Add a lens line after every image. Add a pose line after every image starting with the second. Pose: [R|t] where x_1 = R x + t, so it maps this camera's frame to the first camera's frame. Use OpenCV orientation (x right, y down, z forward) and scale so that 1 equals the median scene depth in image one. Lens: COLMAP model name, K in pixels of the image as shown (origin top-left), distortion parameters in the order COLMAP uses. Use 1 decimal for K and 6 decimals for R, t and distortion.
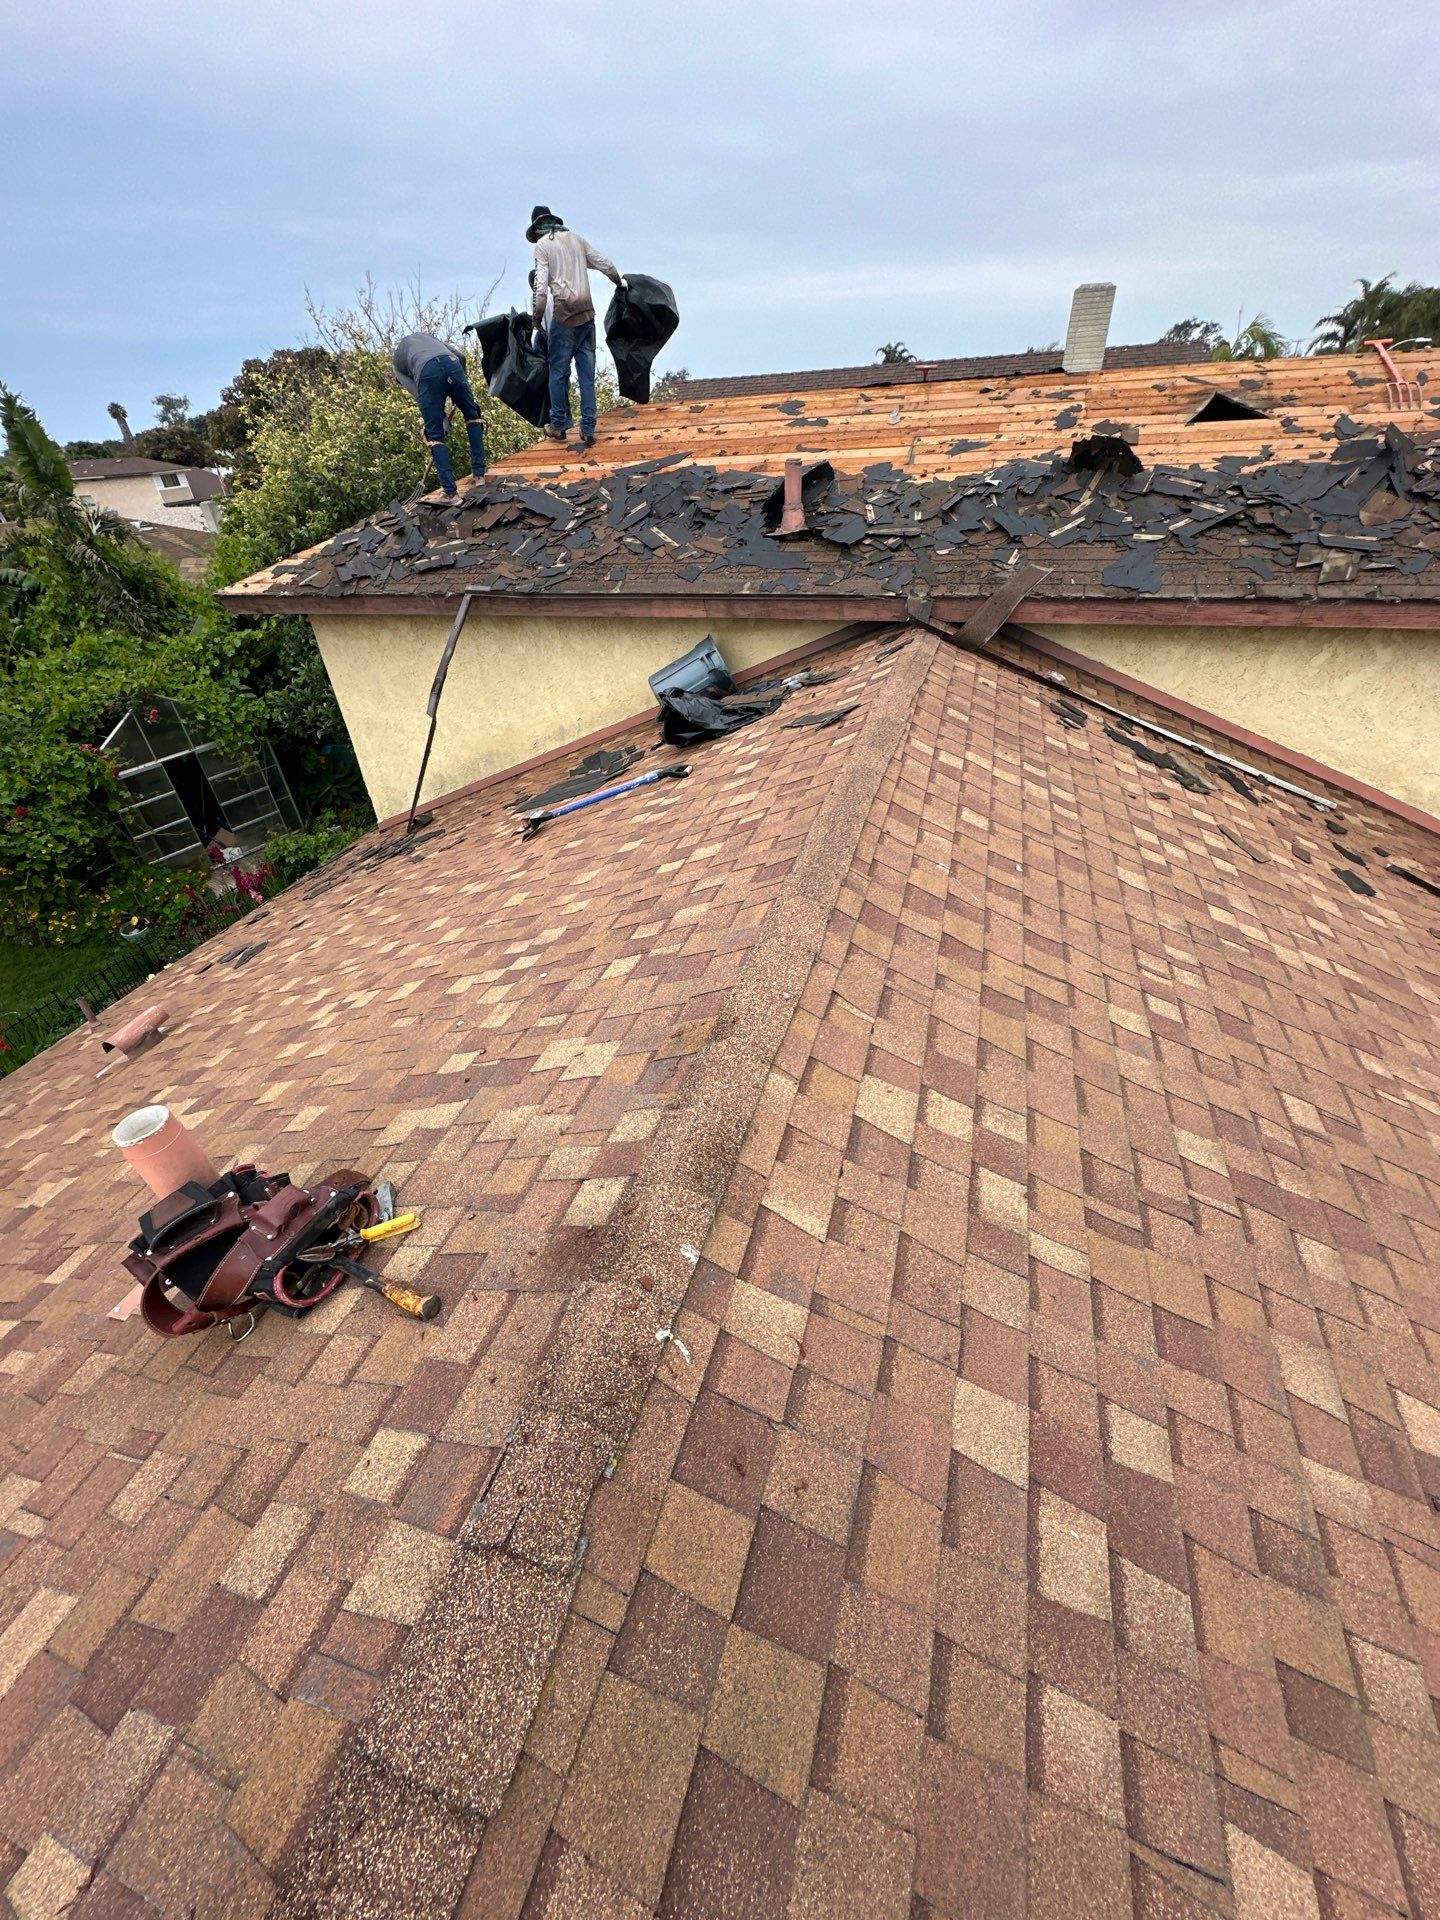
lens RADIAL K [[764.1, 0, 728.3], [0, 764.1, 955.3], [0, 0, 1]] dist [-0.000988, 0.000300]
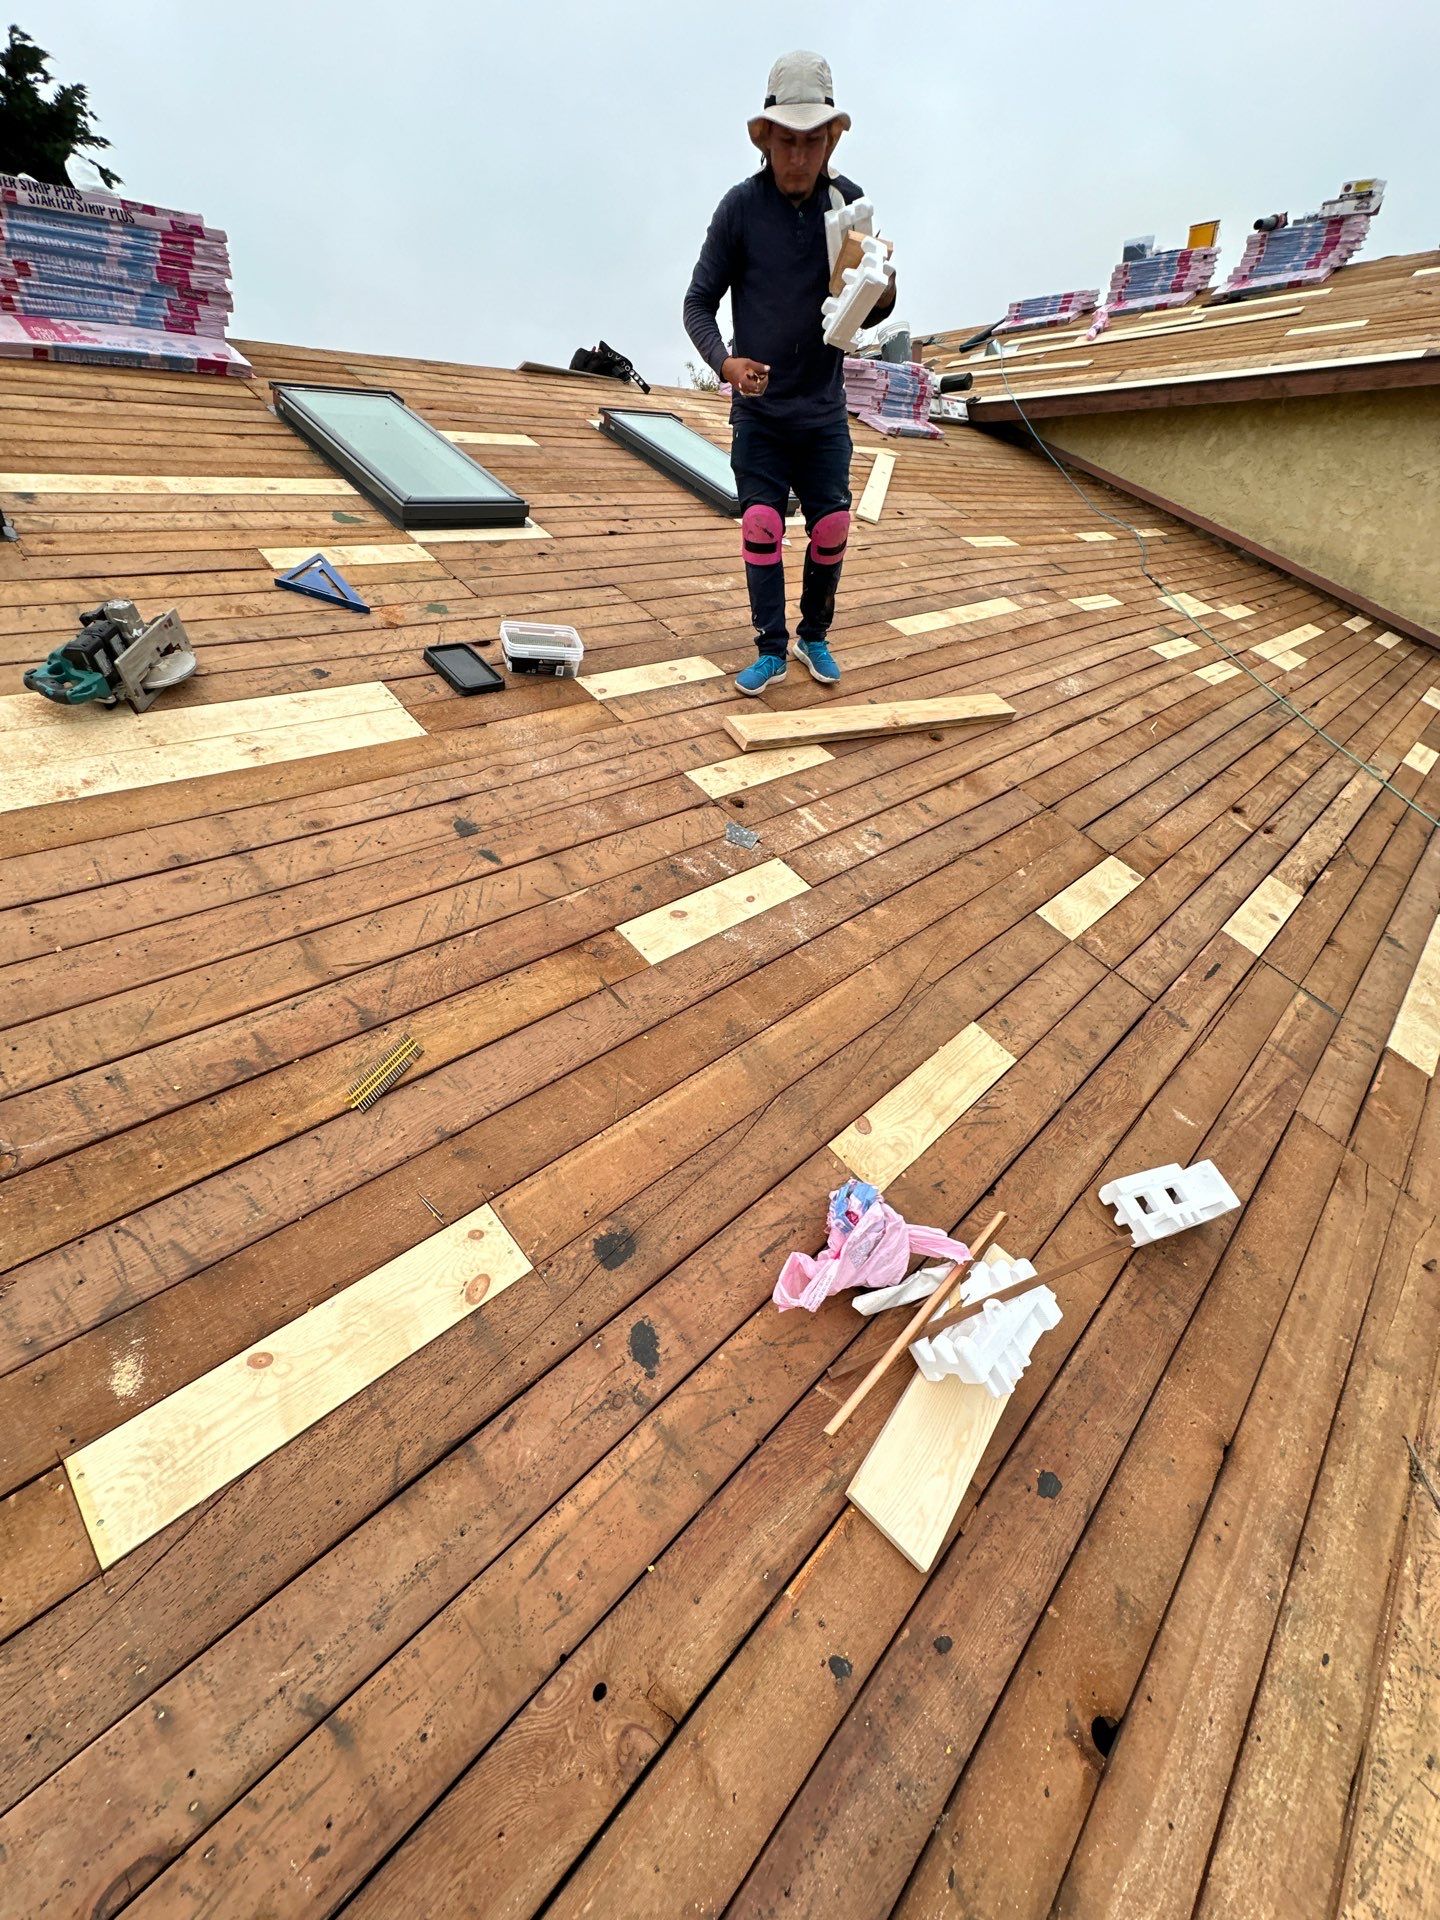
lens RADIAL K [[764.1, 0, 720.2], [0, 764.1, 965.5], [0, 0, 1]] dist [-0.000988, 0.000300]
pose [[0.896373, 0.263689, -0.356348, 0.317914], [-0.286634, 0.957963, -0.012139, 0.400470], [0.338168, 0.113023, 0.934274, -0.276616]]
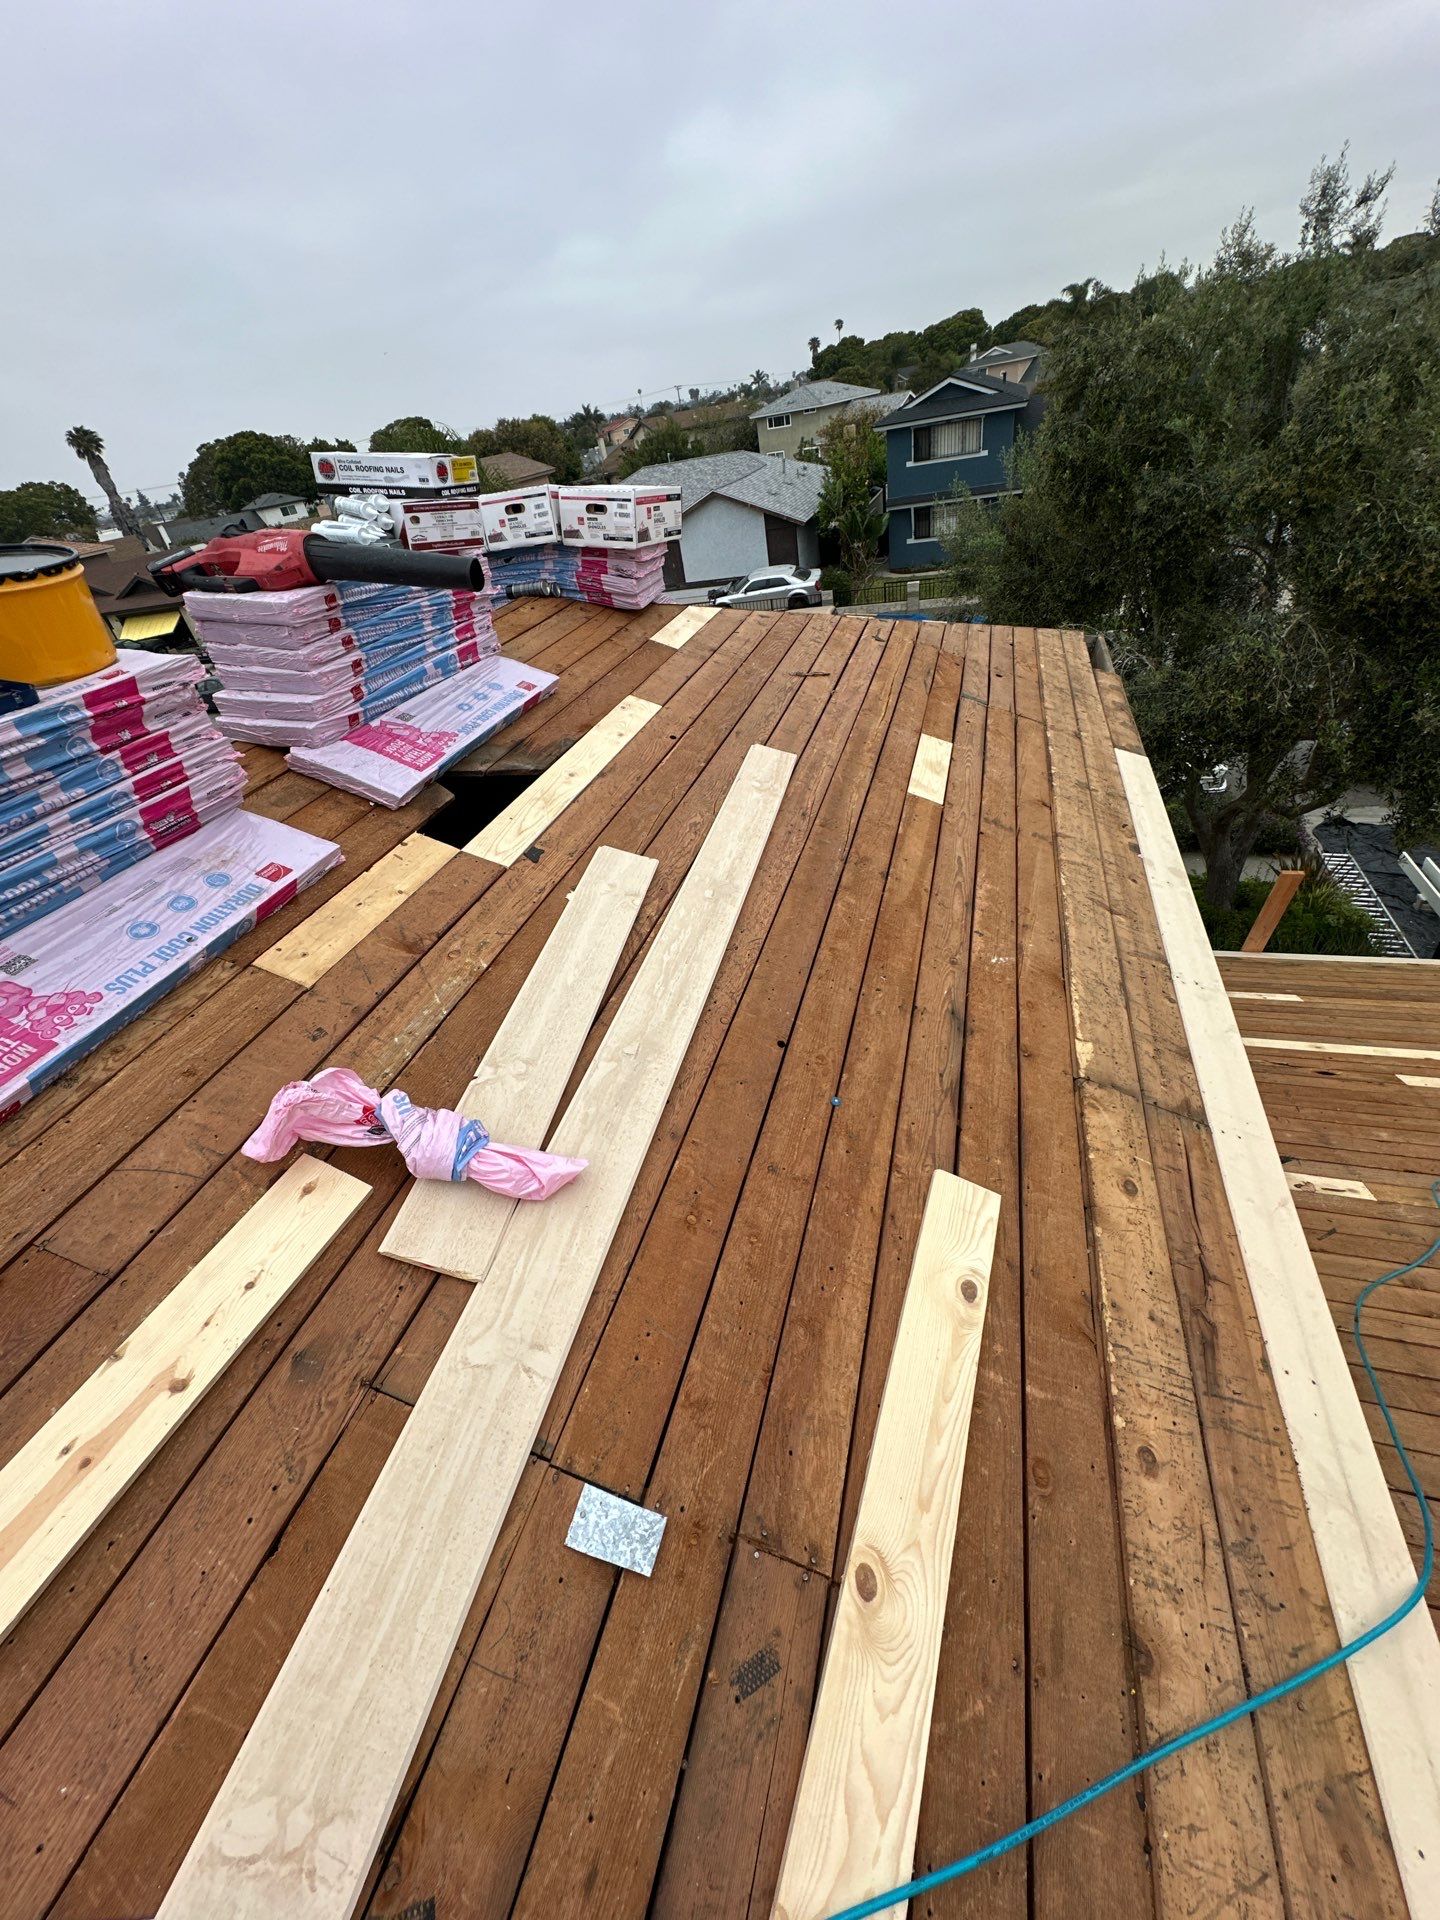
lens RADIAL K [[764.1, 0, 721.1], [0, 764.1, 958.7], [0, 0, 1]] dist [-0.000988, 0.000300]
pose [[-0.017408, -0.545315, 0.838051, 0.123760], [0.692308, 0.598173, 0.403608, -0.379898], [-0.721393, 0.587215, 0.367113, 0.412267]]
